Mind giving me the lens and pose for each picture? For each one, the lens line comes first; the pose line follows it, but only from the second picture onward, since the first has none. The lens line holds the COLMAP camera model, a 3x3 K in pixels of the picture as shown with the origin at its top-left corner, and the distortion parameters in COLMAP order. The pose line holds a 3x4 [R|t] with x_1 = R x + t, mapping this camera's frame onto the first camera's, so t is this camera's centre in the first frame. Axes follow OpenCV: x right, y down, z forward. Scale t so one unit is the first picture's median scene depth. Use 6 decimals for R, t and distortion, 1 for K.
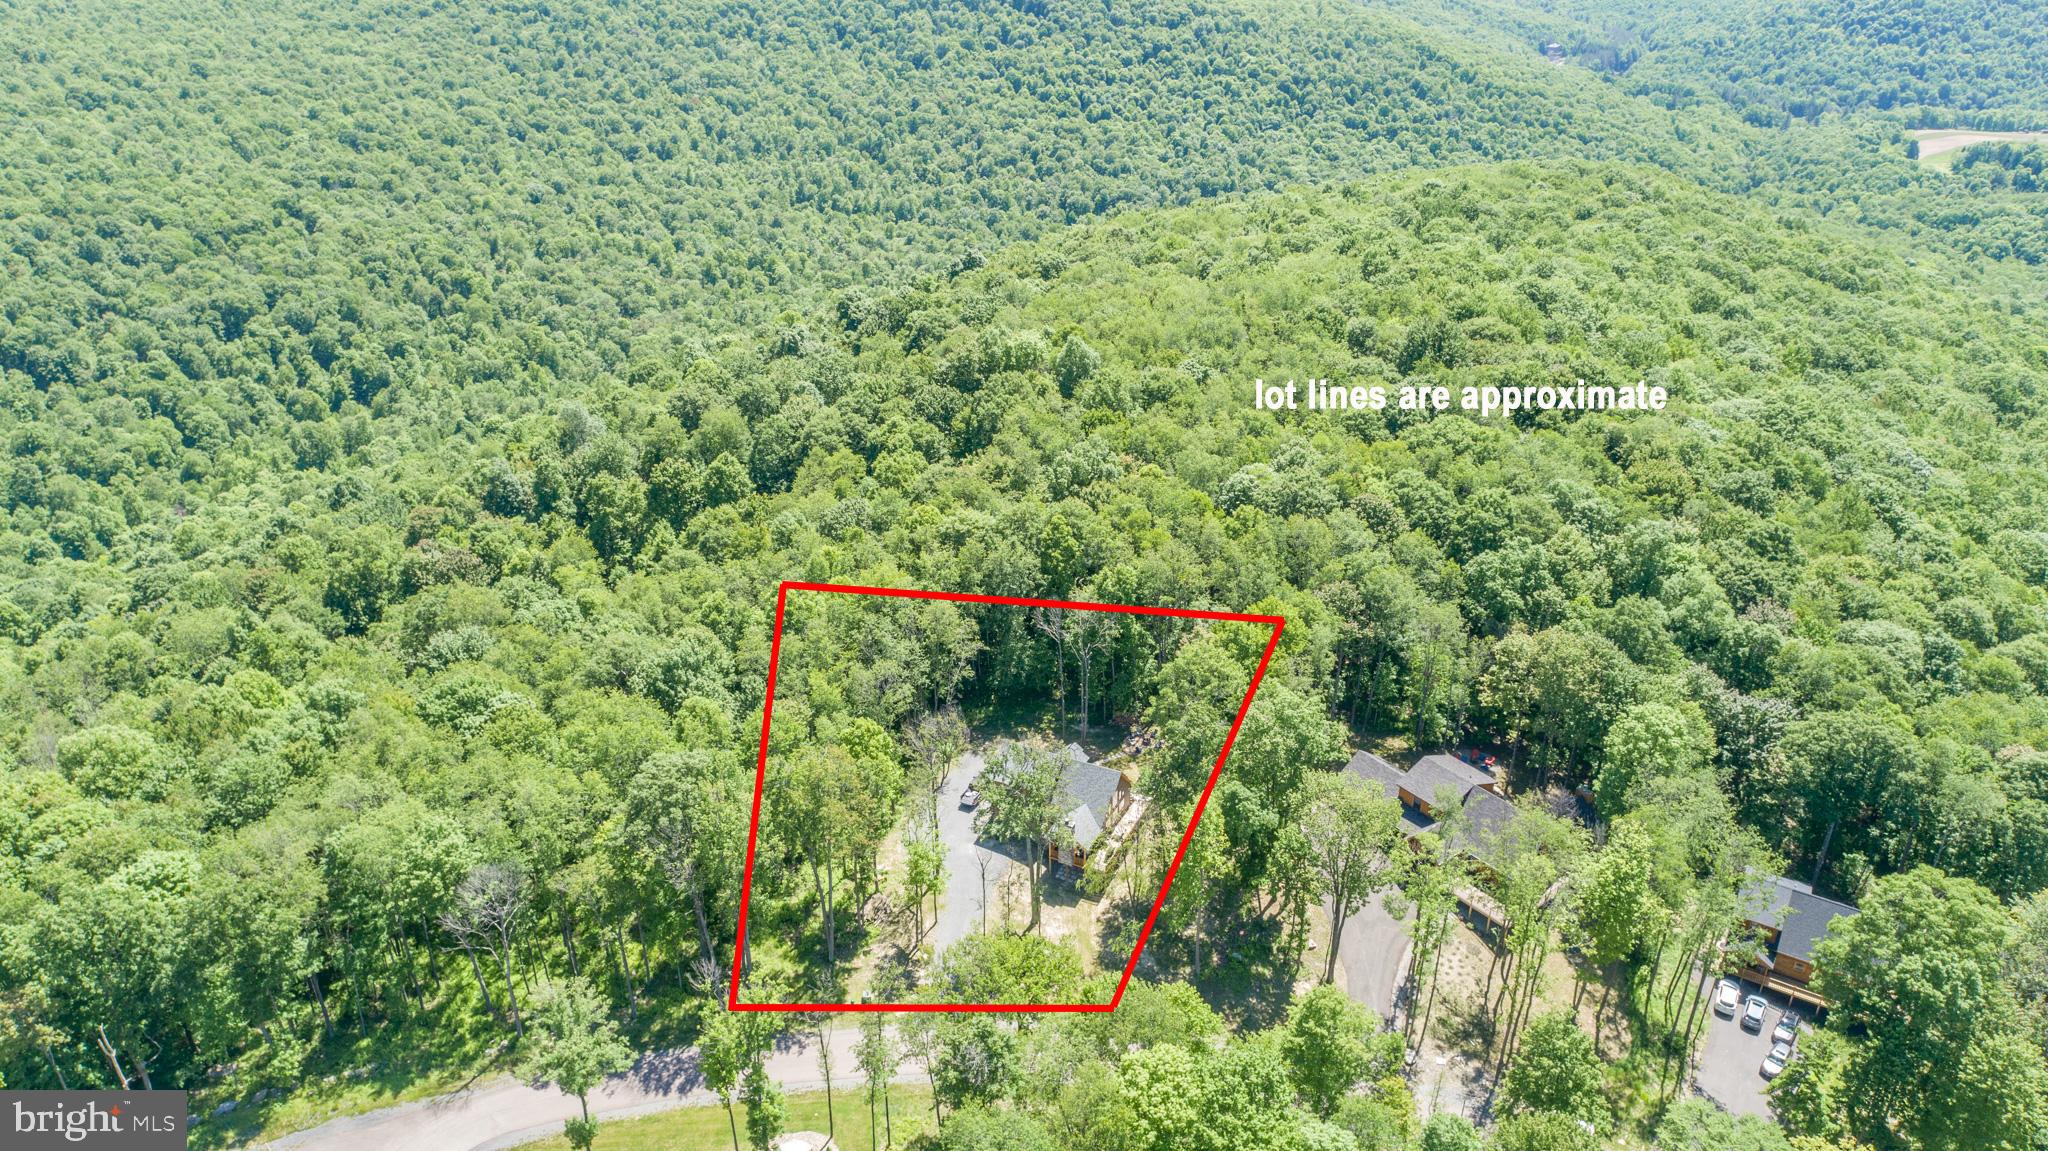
lens RADIAL K [[1390.3, 0, 1024.0], [0, 1390.3, 575.5], [0, 0, 1]] dist [-0.016461, 0.014032]
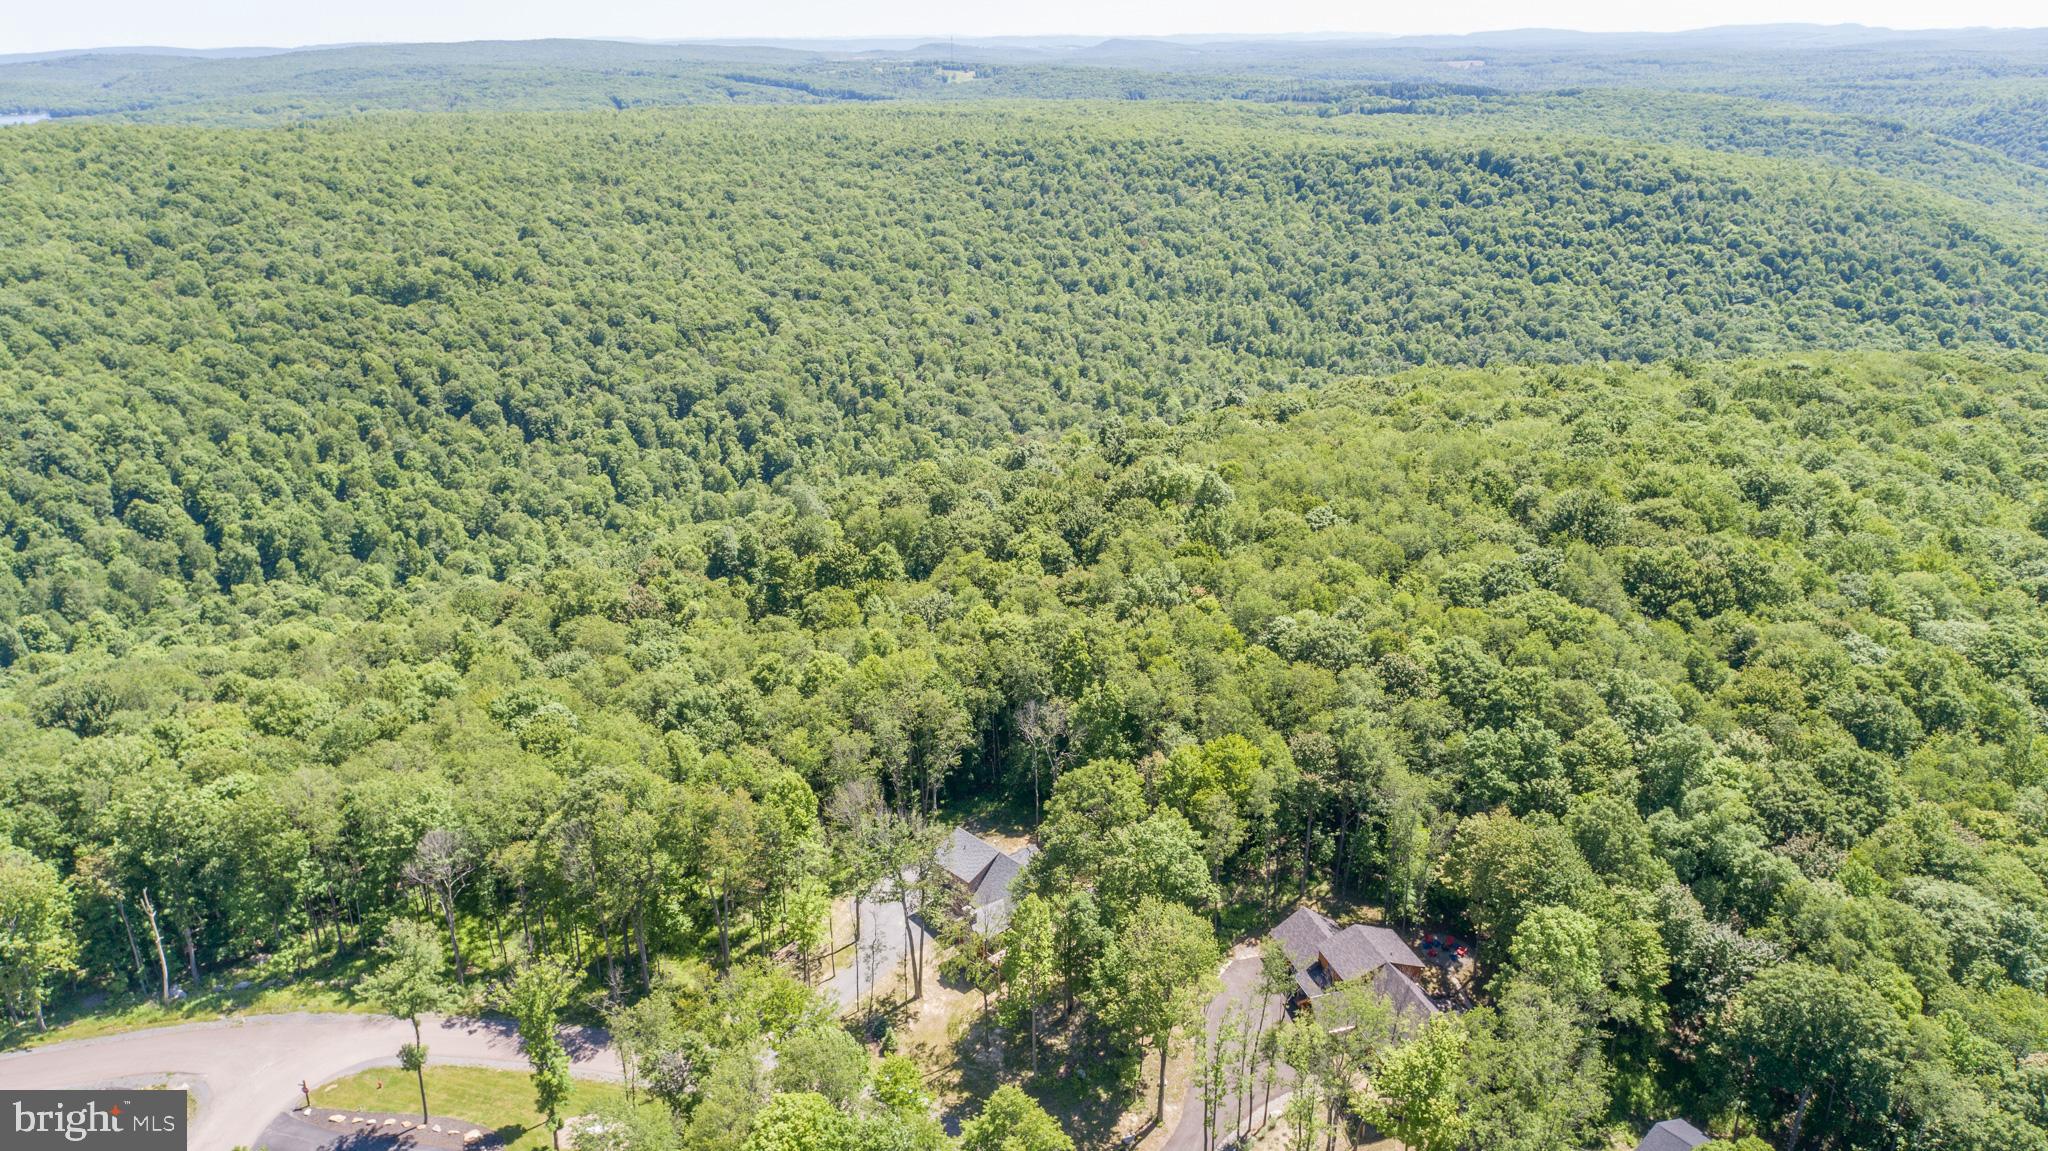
lens RADIAL K [[1390.3, 0, 1024.0], [0, 1390.3, 575.5], [0, 0, 1]] dist [-0.016461, 0.014032]
pose [[0.936451, 0.126402, -0.327234, 0.066019], [-0.157970, 0.984841, -0.071647, -0.000387], [0.313217, 0.118787, 0.942223, -0.000460]]
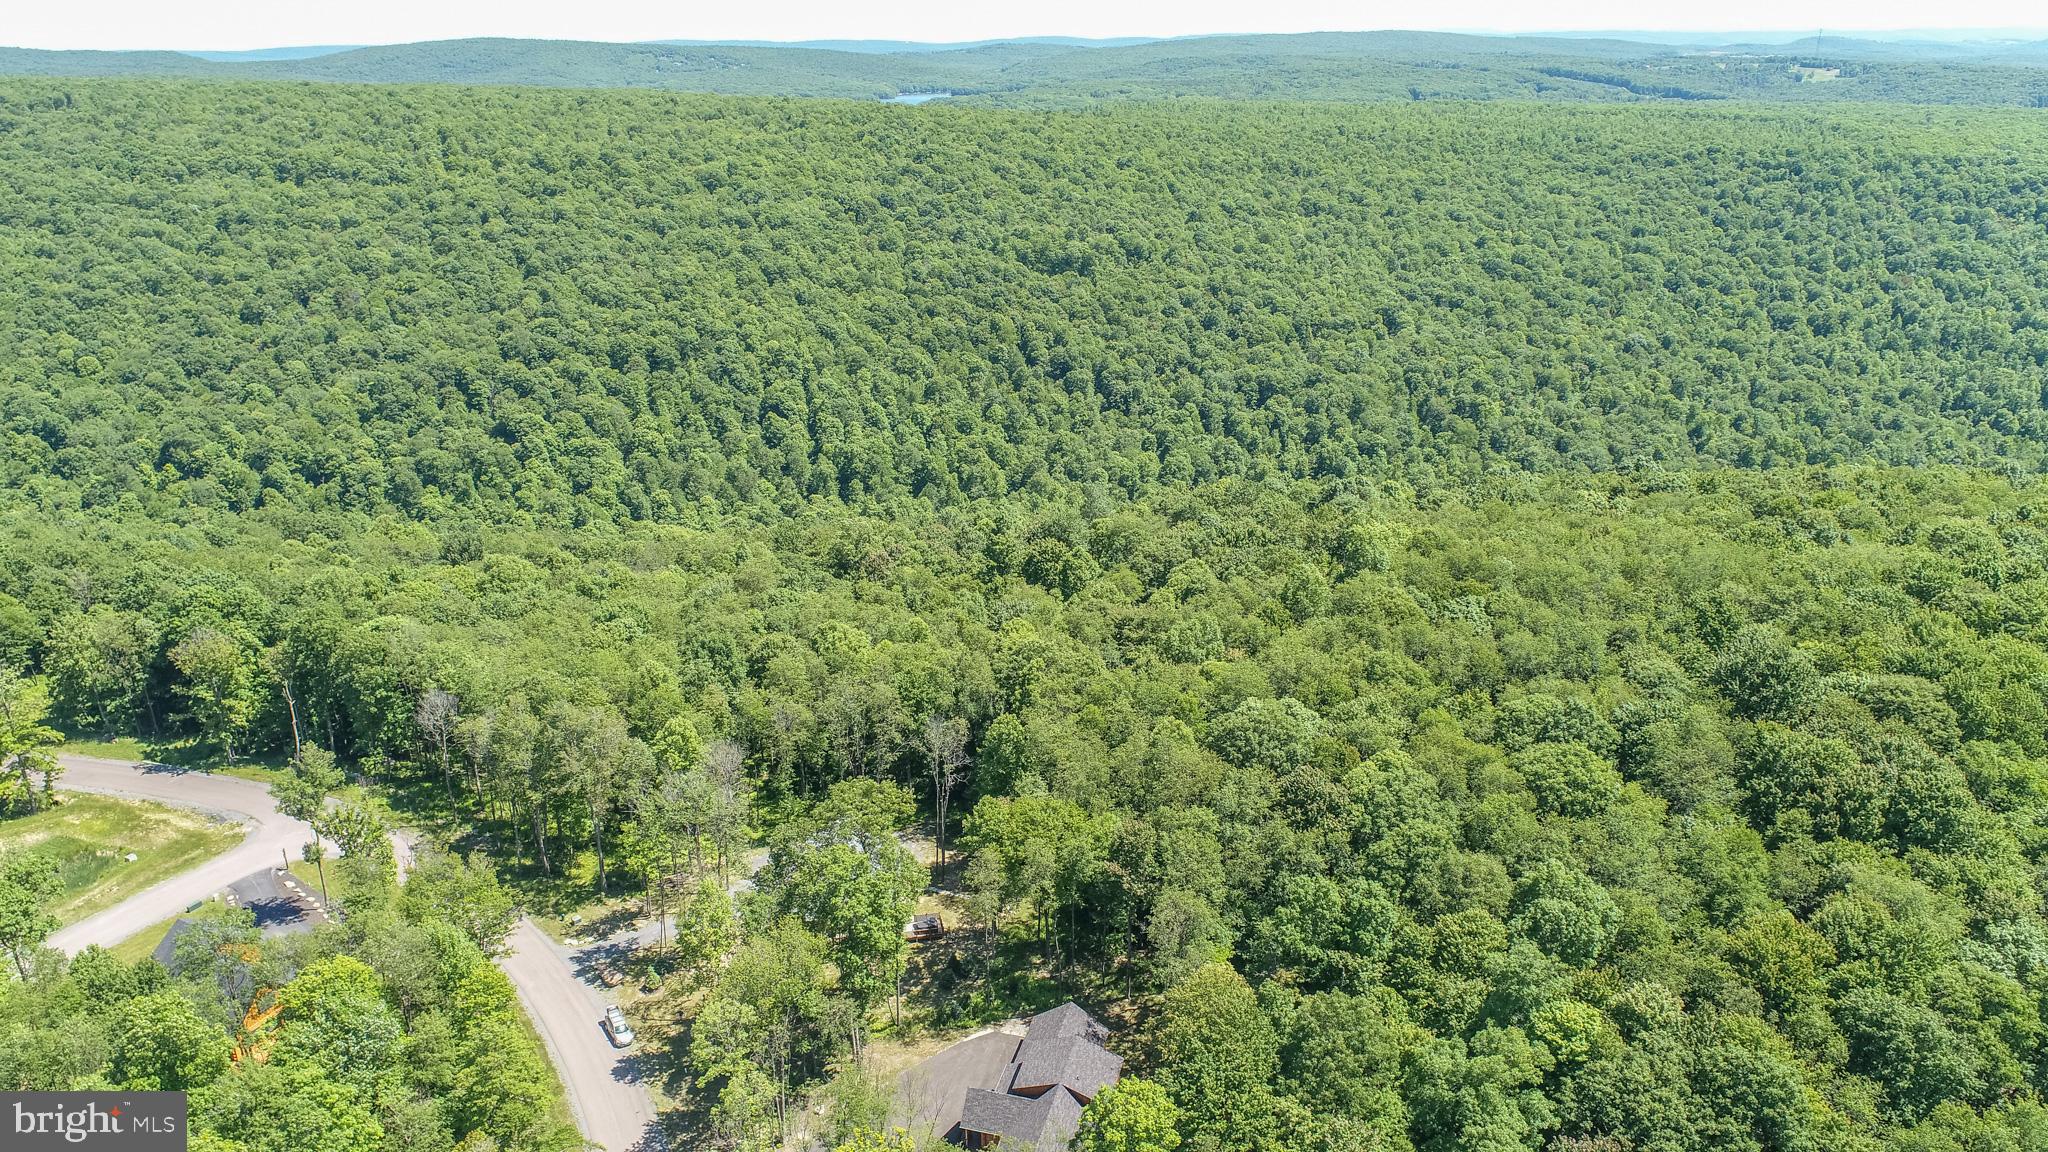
lens RADIAL K [[1390.9, 0, 1024.0], [0, 1390.9, 576.0], [0, 0, 1]] dist [-0.009797, 0.001910]
pose [[0.603662, 0.290655, -0.742369, 0.152624], [-0.358171, 0.930784, 0.073175, -0.034507], [0.712254, 0.221722, 0.665984, 0.062090]]
